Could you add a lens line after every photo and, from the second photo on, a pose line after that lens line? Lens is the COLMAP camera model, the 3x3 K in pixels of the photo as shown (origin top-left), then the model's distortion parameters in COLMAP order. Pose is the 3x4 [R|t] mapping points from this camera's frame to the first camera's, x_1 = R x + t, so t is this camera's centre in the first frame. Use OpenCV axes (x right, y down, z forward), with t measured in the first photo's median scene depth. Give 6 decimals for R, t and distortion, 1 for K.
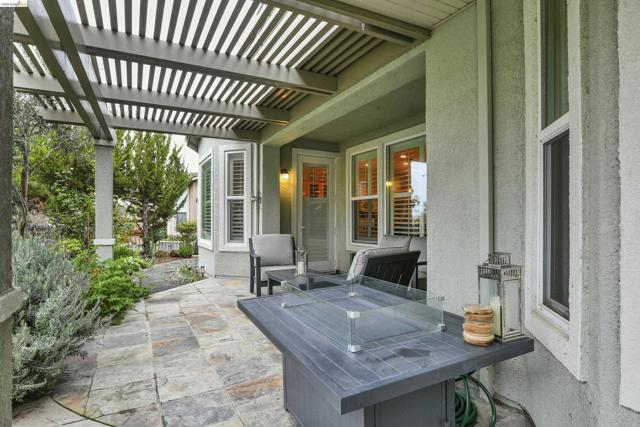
lens RADIAL K [[347.4, 0, 321.7], [0, 347.4, 216.4], [0, 0, 1]] dist [-0.022392, 0.003638]
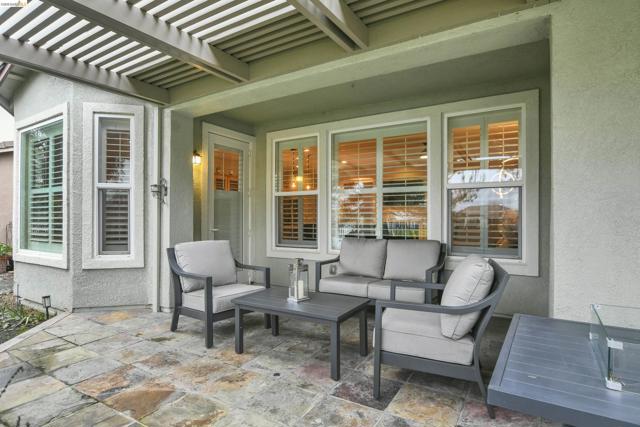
lens RADIAL K [[347.4, 0, 334.9], [0, 347.4, 215.8], [0, 0, 1]] dist [-0.022392, 0.003638]
pose [[0.858251, 0.005470, 0.513200, -0.247861], [-0.006812, 0.999977, 0.000735, -0.000817], [-0.513184, -0.004127, 0.858269, 0.253145]]
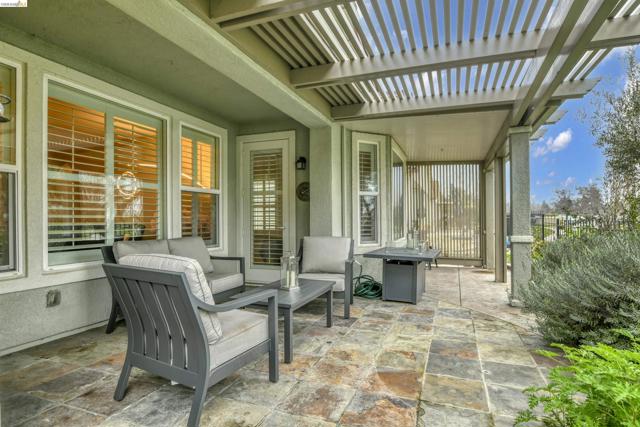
lens RADIAL K [[347.4, 0, 326.0], [0, 347.4, 215.6], [0, 0, 1]] dist [-0.022392, 0.003638]
pose [[-0.660808, 0.009717, 0.750492, -0.482599], [-0.005255, 0.999832, -0.017572, 0.012360], [-0.750537, -0.015556, -0.660645, 1.007750]]
